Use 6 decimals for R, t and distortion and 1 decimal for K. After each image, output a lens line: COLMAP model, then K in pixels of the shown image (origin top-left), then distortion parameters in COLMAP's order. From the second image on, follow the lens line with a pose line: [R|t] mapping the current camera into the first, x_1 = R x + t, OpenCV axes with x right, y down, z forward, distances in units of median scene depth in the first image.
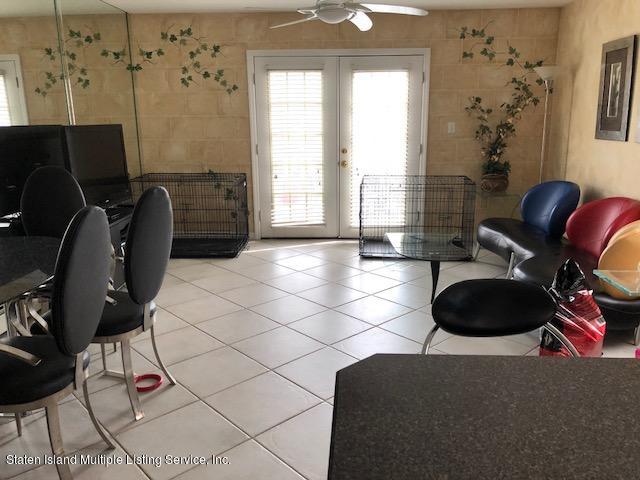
lens RADIAL K [[541.9, 0, 308.3], [0, 541.9, 229.6], [0, 0, 1]] dist [0.030135, -0.028539]
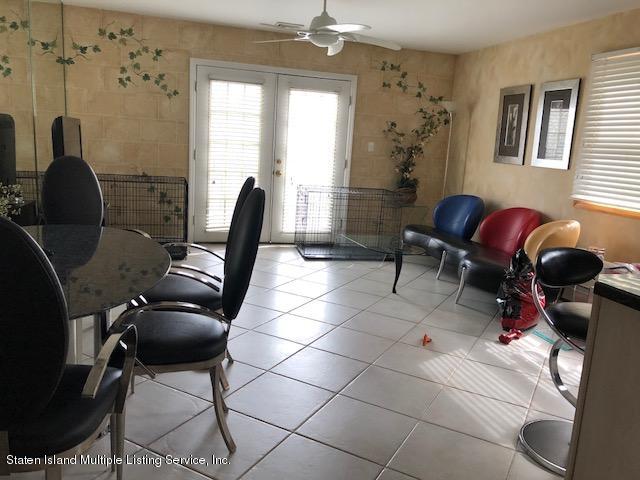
lens RADIAL K [[541.9, 0, 323.5], [0, 541.9, 236.6], [0, 0, 1]] dist [0.030135, -0.028539]
pose [[0.944399, 0.012099, 0.328578, -0.207570], [-0.005815, 0.999781, -0.020100, 0.026475], [-0.328749, 0.017072, 0.944263, -0.045695]]
